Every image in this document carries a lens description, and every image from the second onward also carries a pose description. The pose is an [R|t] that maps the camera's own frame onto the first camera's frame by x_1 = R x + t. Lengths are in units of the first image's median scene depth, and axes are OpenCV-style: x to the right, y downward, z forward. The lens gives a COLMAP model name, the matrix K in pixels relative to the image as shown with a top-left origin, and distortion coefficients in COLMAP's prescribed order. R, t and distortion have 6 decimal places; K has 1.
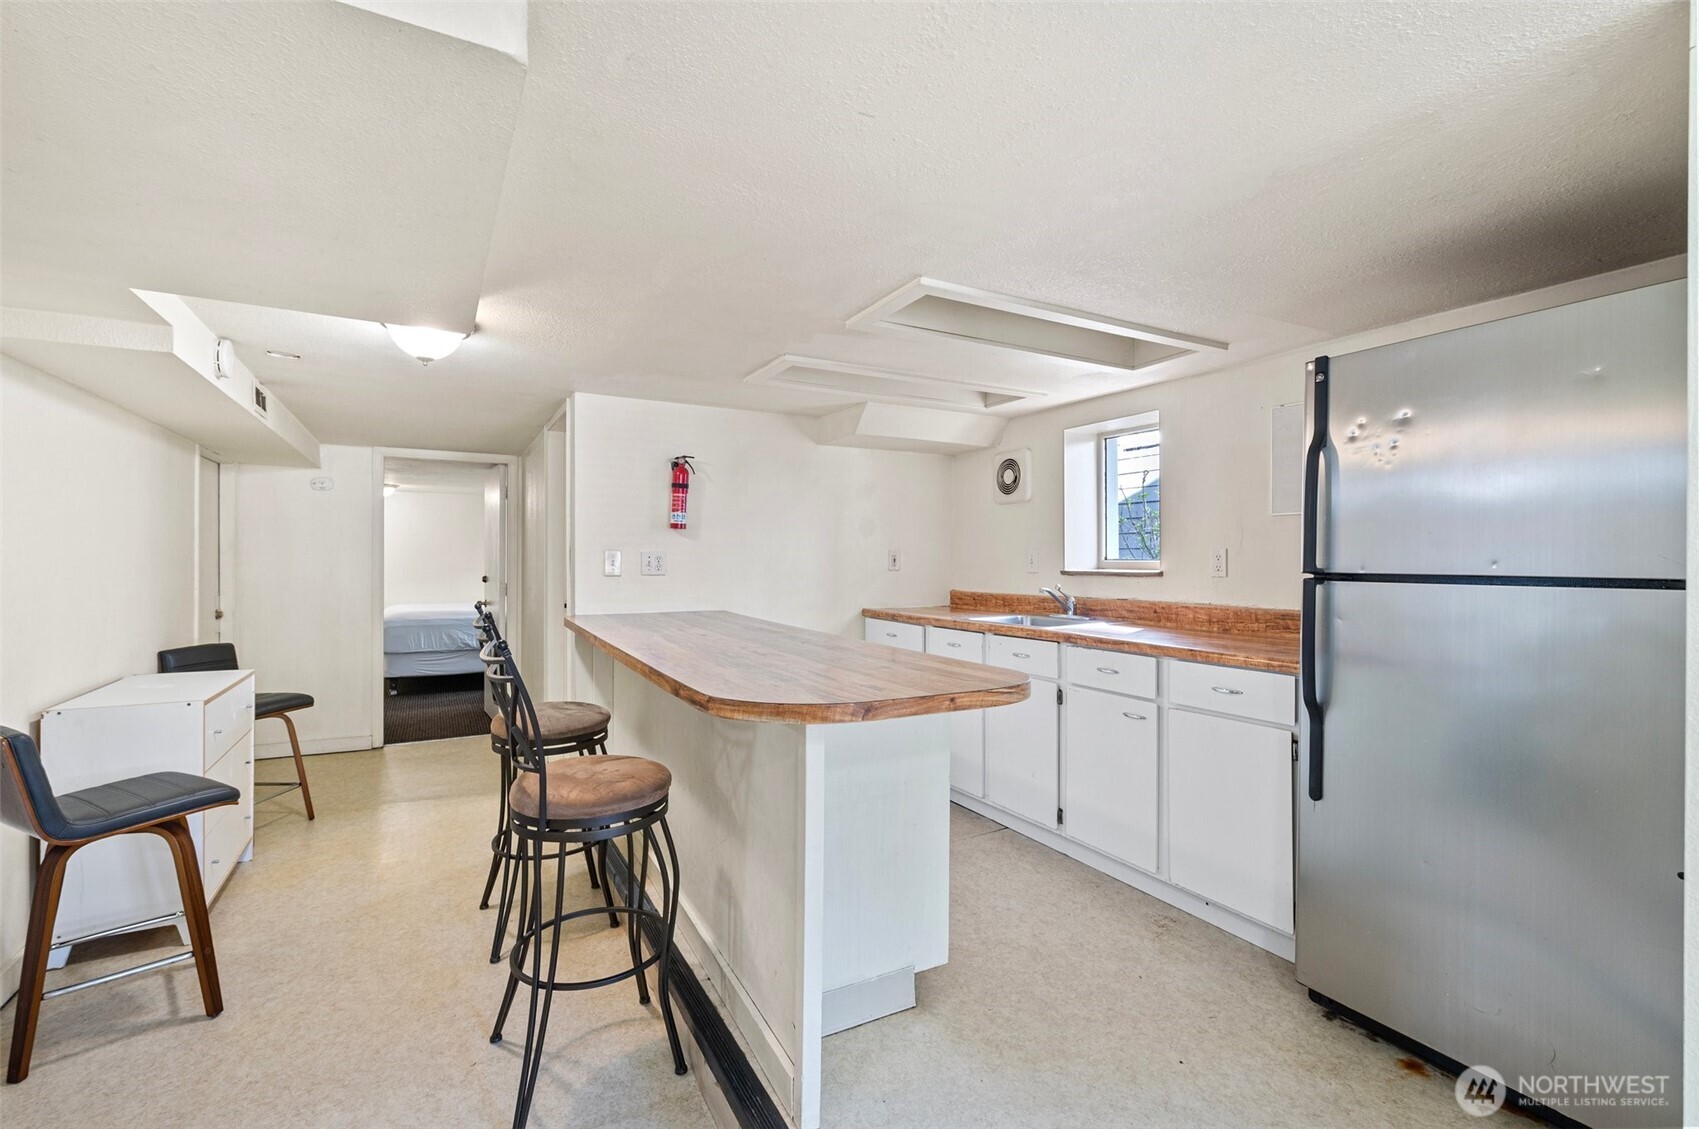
lens RADIAL K [[766.1, 0, 851.0], [0, 766.1, 558.6], [0, 0, 1]] dist [-0.005919, -0.000494]
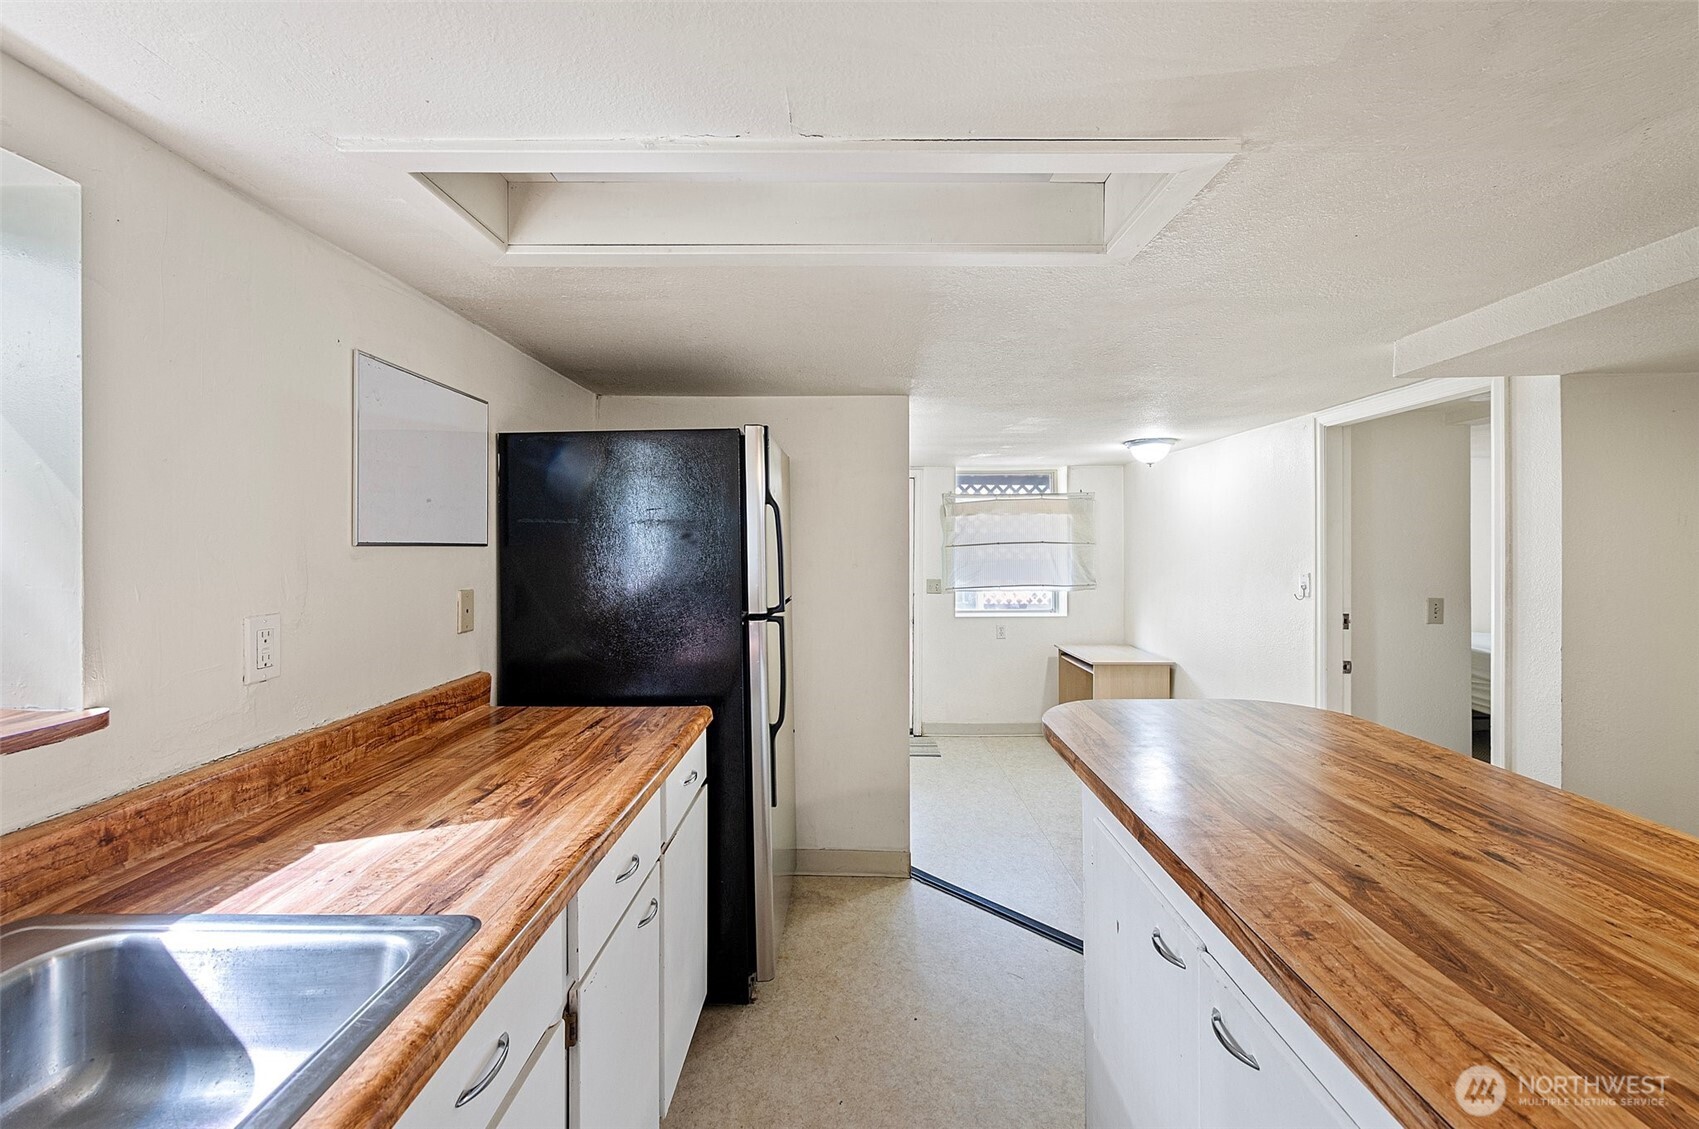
lens RADIAL K [[681.0, 0, 851.2], [0, 681.0, 552.5], [0, 0, 1]] dist [0.003902, 0.000682]
pose [[-0.875179, -0.003940, 0.483783, 0.002120], [-0.000050, 0.999968, 0.008053, -0.075626], [-0.483799, 0.007024, -0.875151, 1.722840]]
